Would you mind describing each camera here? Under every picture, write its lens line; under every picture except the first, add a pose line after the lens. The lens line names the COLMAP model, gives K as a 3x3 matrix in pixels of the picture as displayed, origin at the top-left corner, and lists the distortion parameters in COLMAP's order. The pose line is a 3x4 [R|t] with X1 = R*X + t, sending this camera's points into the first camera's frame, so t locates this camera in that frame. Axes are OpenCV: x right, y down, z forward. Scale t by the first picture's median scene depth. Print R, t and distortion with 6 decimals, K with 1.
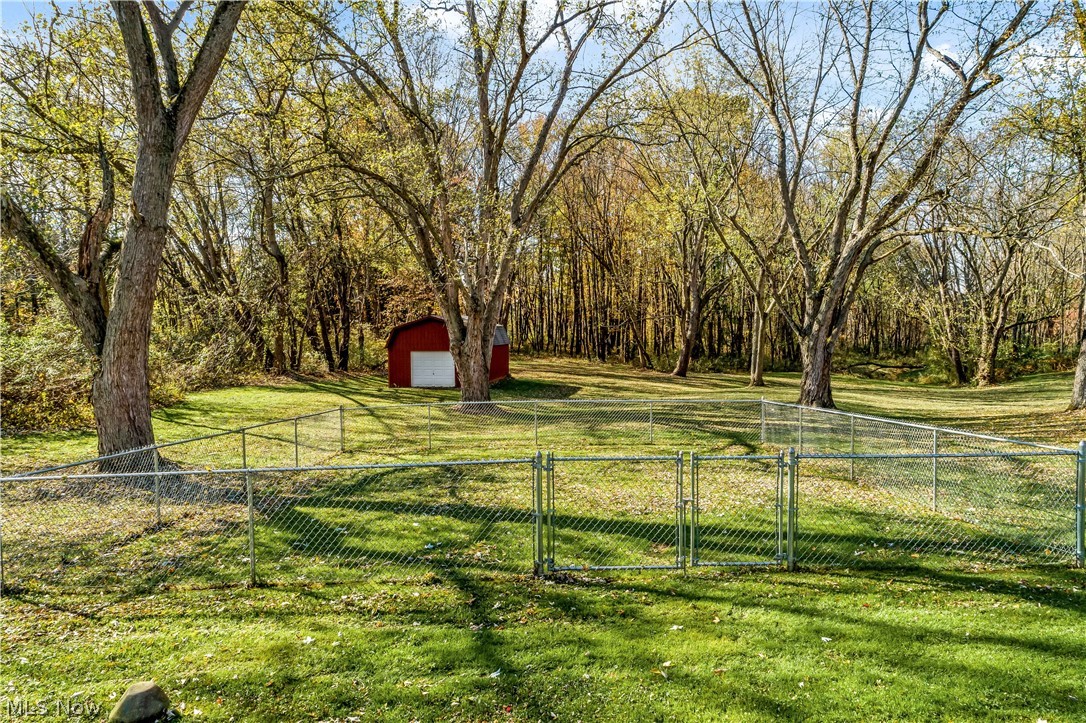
lens RADIAL K [[731.4, 0, 543.0], [0, 731.4, 361.5], [0, 0, 1]] dist [0.000915, 0.003185]
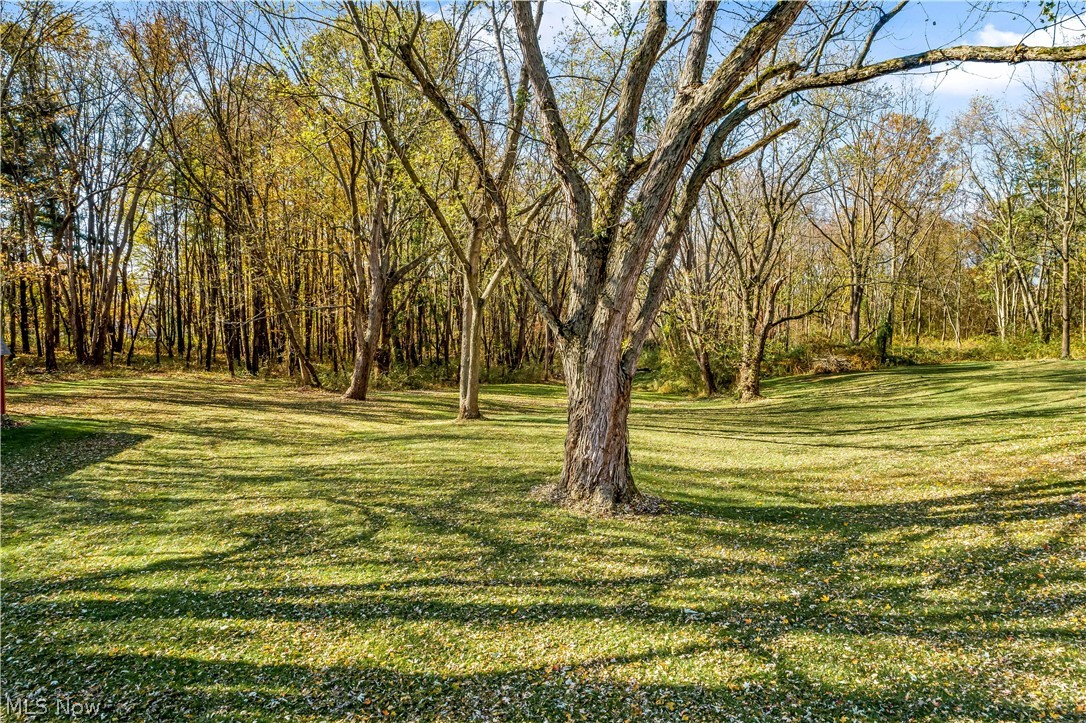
lens RADIAL K [[731.4, 0, 543.0], [0, 731.4, 361.5], [0, 0, 1]] dist [0.000915, 0.003185]
pose [[0.926598, -0.018715, 0.375586, 0.109640], [0.019443, 0.999809, 0.001852, -0.013030], [-0.375549, 0.005586, 0.926786, 0.373010]]
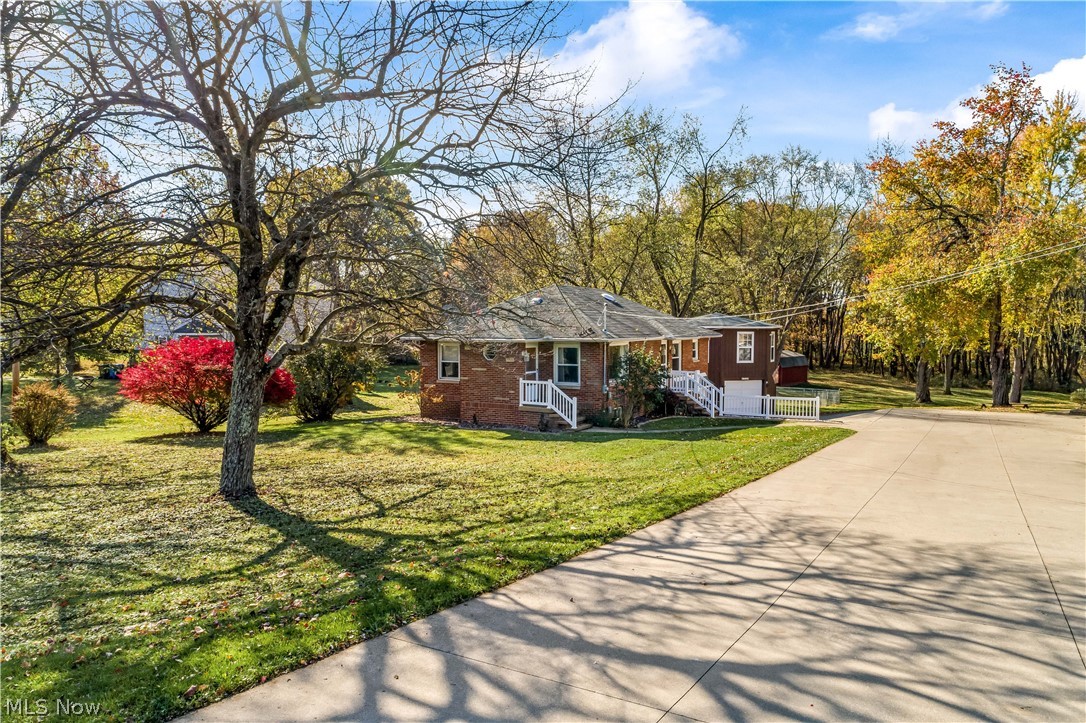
lens RADIAL K [[741.8, 0, 543.0], [0, 741.8, 361.5], [0, 0, 1]] dist [0.001754, 0.000664]
pose [[0.869892, 0.036077, -0.491921, 0.296373], [-0.038643, 0.999241, 0.004947, -0.016833], [0.491726, 0.014706, 0.870626, -0.986245]]
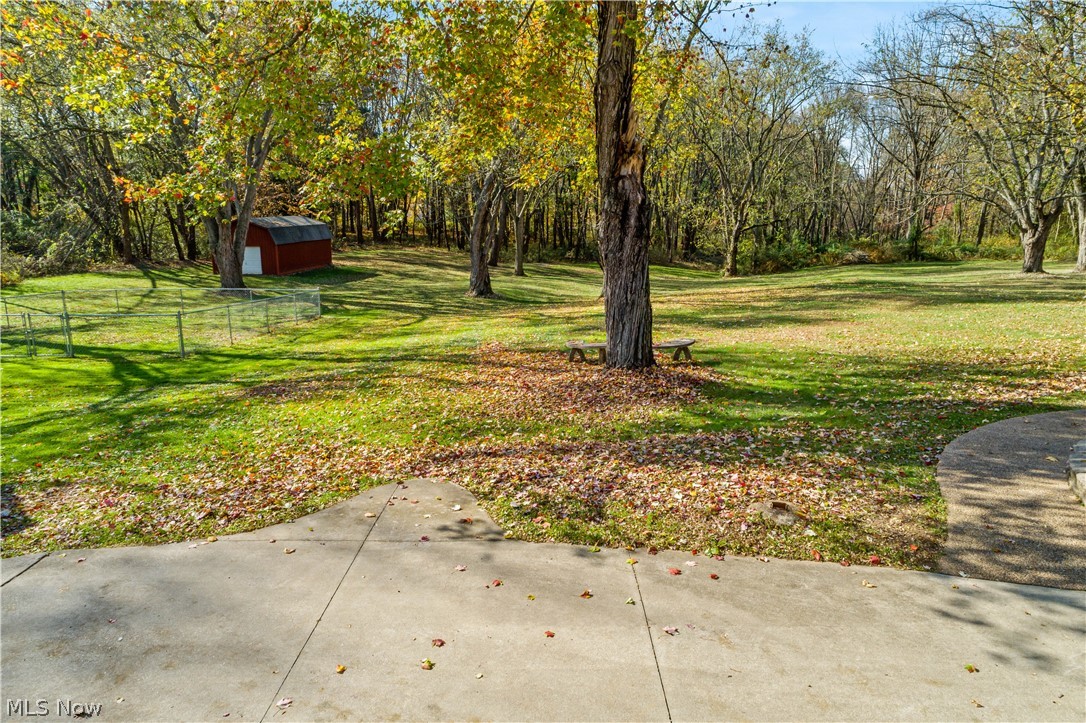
lens RADIAL K [[731.4, 0, 543.0], [0, 731.4, 361.5], [0, 0, 1]] dist [0.000915, 0.003185]
pose [[0.999938, 0.010964, 0.001770, 0.305790], [-0.011105, 0.986688, 0.162245, -0.023271], [0.000032, -0.162255, 0.986749, -0.251799]]
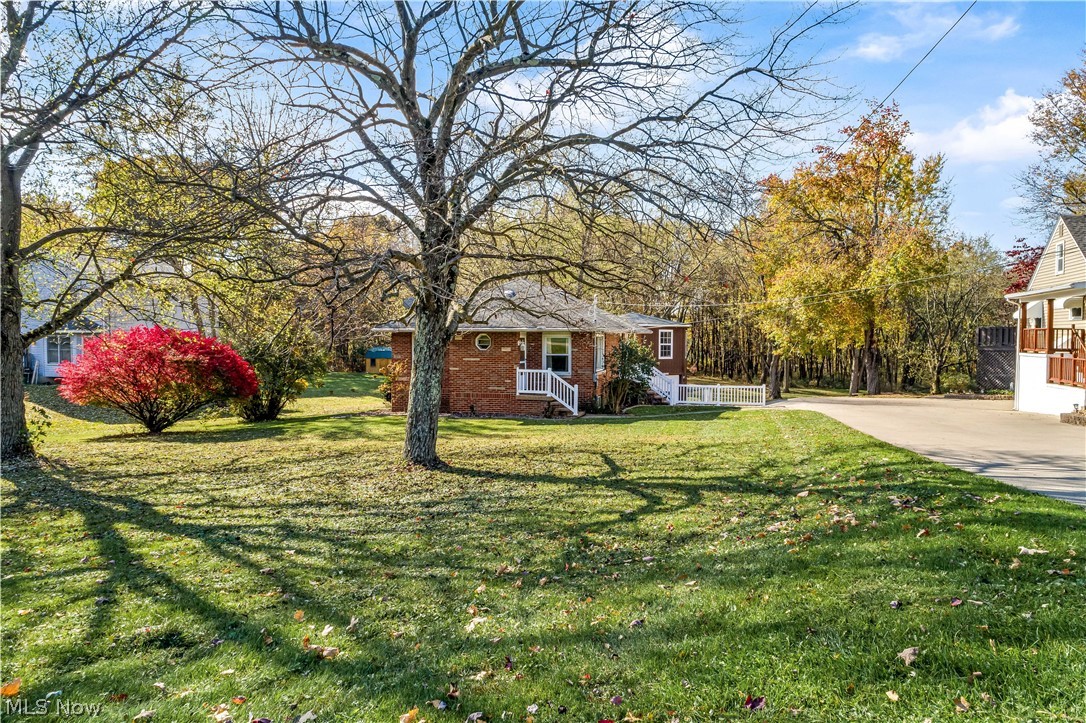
lens RADIAL K [[731.4, 0, 543.0], [0, 731.4, 361.5], [0, 0, 1]] dist [0.000915, 0.003185]
pose [[0.961515, 0.022749, -0.273809, 0.182393], [-0.028825, 0.999419, -0.018187, 0.003364], [0.273236, 0.025380, 0.961612, -1.032791]]
